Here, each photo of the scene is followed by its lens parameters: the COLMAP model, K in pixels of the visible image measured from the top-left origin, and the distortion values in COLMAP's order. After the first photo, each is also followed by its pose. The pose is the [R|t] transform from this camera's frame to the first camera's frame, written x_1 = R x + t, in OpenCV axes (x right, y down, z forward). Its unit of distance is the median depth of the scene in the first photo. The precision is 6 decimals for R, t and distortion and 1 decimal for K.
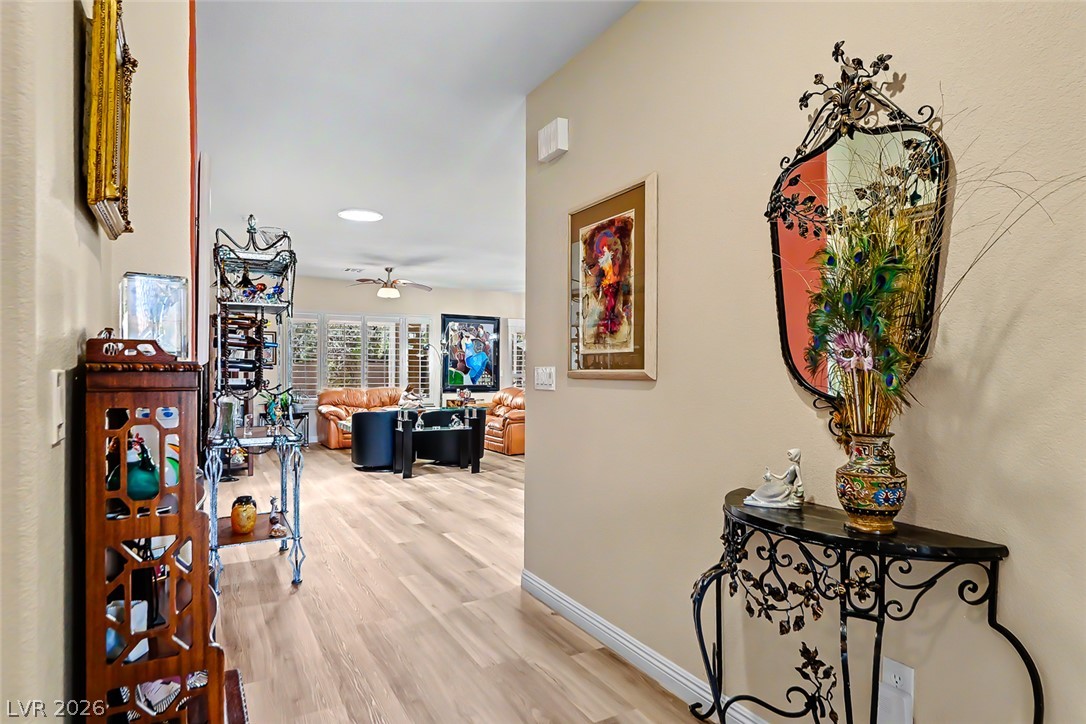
lens RADIAL K [[609.0, 0, 550.9], [0, 609.0, 375.1], [0, 0, 1]] dist [0.002204, -0.000131]
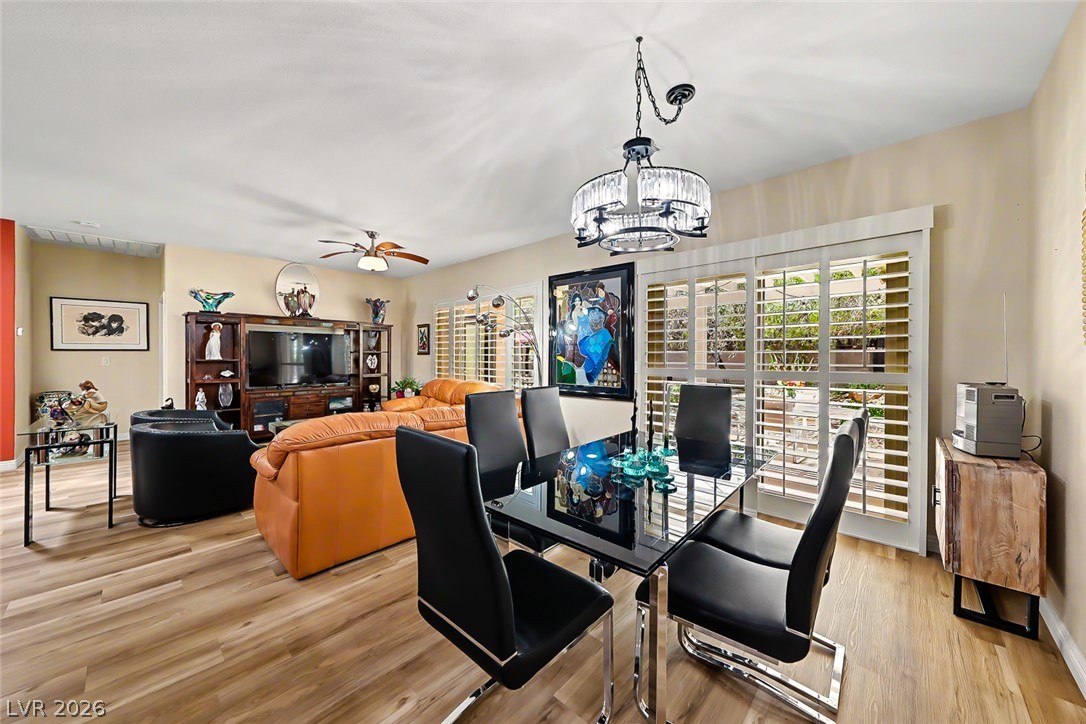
lens RADIAL K [[389.3, 0, 532.5], [0, 389.3, 358.7], [0, 0, 1]] dist [0.037078, -0.012260]
pose [[0.267182, 0.004056, -0.963638, 0.236808], [-0.008353, 0.999963, 0.001893, -0.010536], [0.963610, 0.007544, 0.267206, 0.881234]]
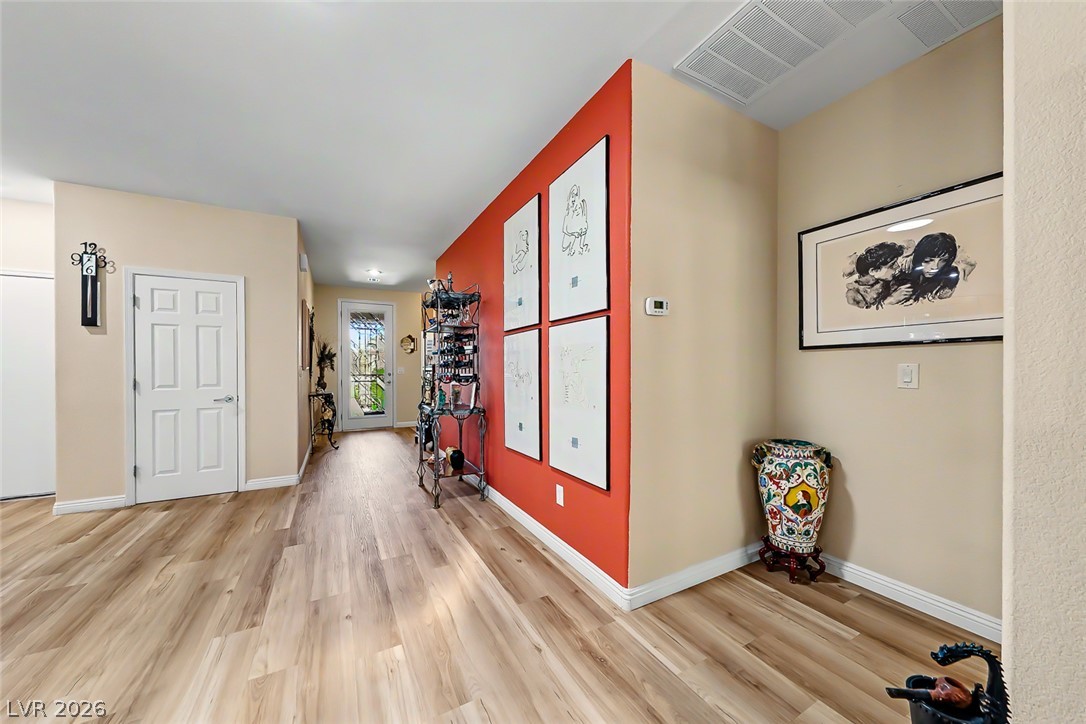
lens RADIAL K [[375.8, 0, 542.8], [0, 375.8, 368.7], [0, 0, 1]] dist [-0.000104, -0.000026]
pose [[-0.999864, -0.002519, 0.016293, -0.249488], [-0.002330, 0.999930, 0.011642, -0.005961], [-0.016321, 0.011602, -0.999799, 0.659635]]
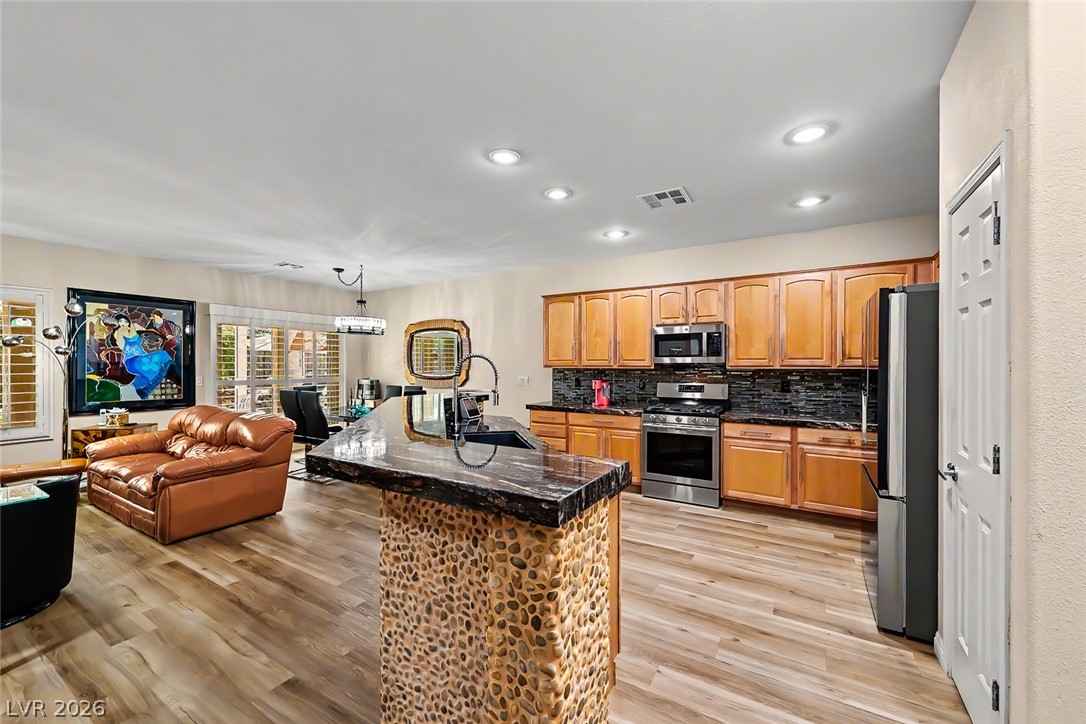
lens RADIAL K [[426.5, 0, 543.6], [0, 426.5, 366.8], [0, 0, 1]] dist [-0.003034, 0.000029]
pose [[0.878638, -0.005376, 0.477458, 0.037513], [0.006138, 0.999981, -0.000036, -0.018001], [-0.477449, 0.002963, 0.878655, 0.401499]]
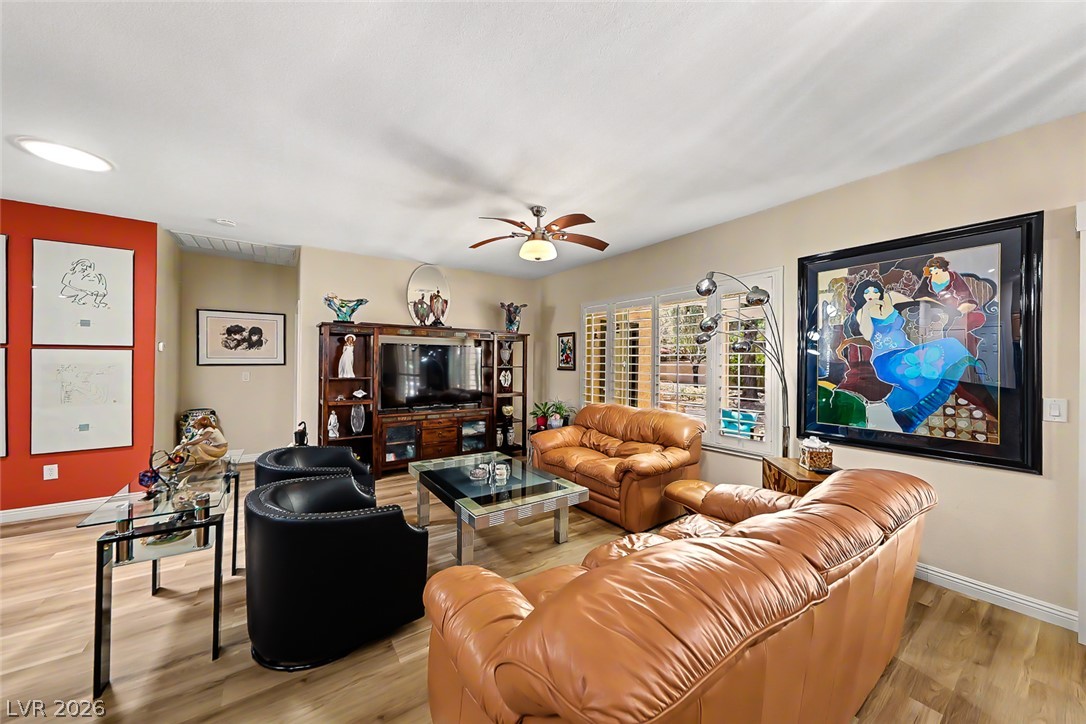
lens RADIAL K [[381.4, 0, 539.7], [0, 381.4, 362.1], [0, 0, 1]] dist [-0.000436, 0.000048]
pose [[0.079472, -0.005390, -0.996823, 0.080124], [-0.014069, 0.999880, -0.006528, -0.021386], [0.996738, 0.014543, 0.079387, 0.805258]]
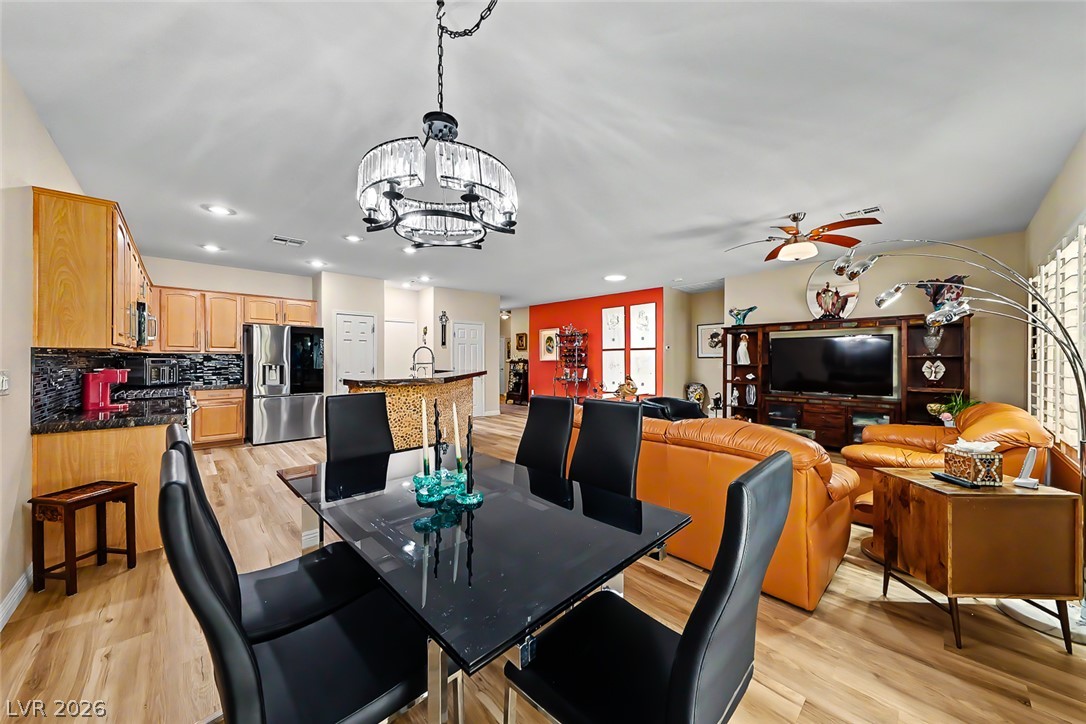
lens RADIAL K [[379.6, 0, 538.7], [0, 379.6, 361.4], [0, 0, 1]] dist [0.013973, -0.005861]
pose [[-0.975135, -0.006089, -0.221529, 0.084209], [-0.008626, 0.999908, 0.010484, -0.013002], [0.221445, 0.012134, -0.975097, 1.114532]]
